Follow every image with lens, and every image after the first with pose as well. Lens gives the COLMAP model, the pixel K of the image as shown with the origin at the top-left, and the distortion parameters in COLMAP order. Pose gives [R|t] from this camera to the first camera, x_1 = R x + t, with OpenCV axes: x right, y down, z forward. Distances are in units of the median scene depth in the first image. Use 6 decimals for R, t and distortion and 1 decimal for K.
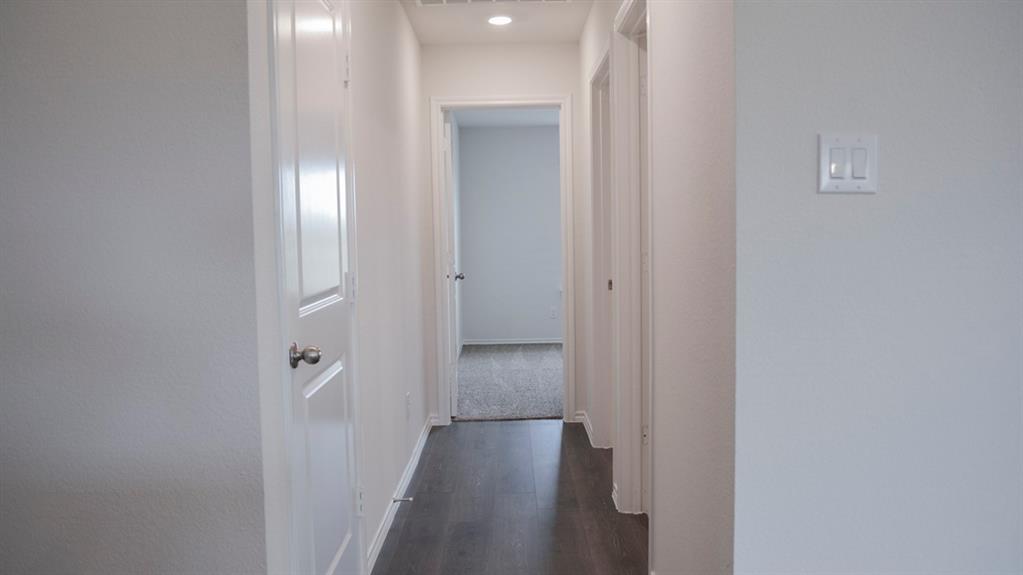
lens RADIAL K [[810.0, 0, 500.8], [0, 810.0, 281.2], [0, 0, 1]] dist [-0.077481, 0.003810]
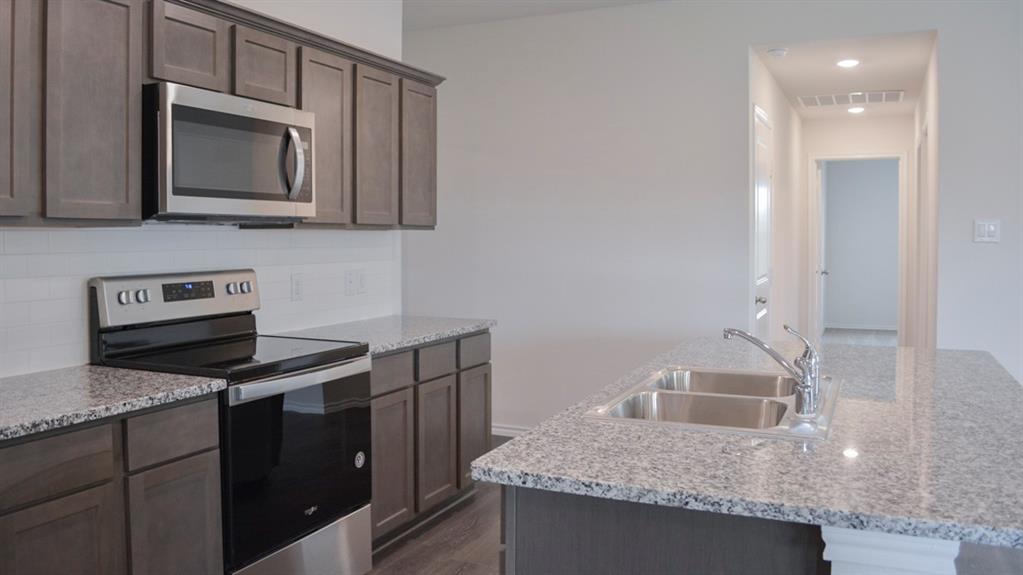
lens RADIAL K [[832.0, 0, 504.8], [0, 832.0, 254.4], [0, 0, 1]] dist [-0.081444, 0.007783]
pose [[0.912213, 0.027606, -0.408785, 0.028820], [-0.037832, 0.999140, -0.016949, 0.009257], [0.407966, 0.030926, 0.912473, -0.619236]]
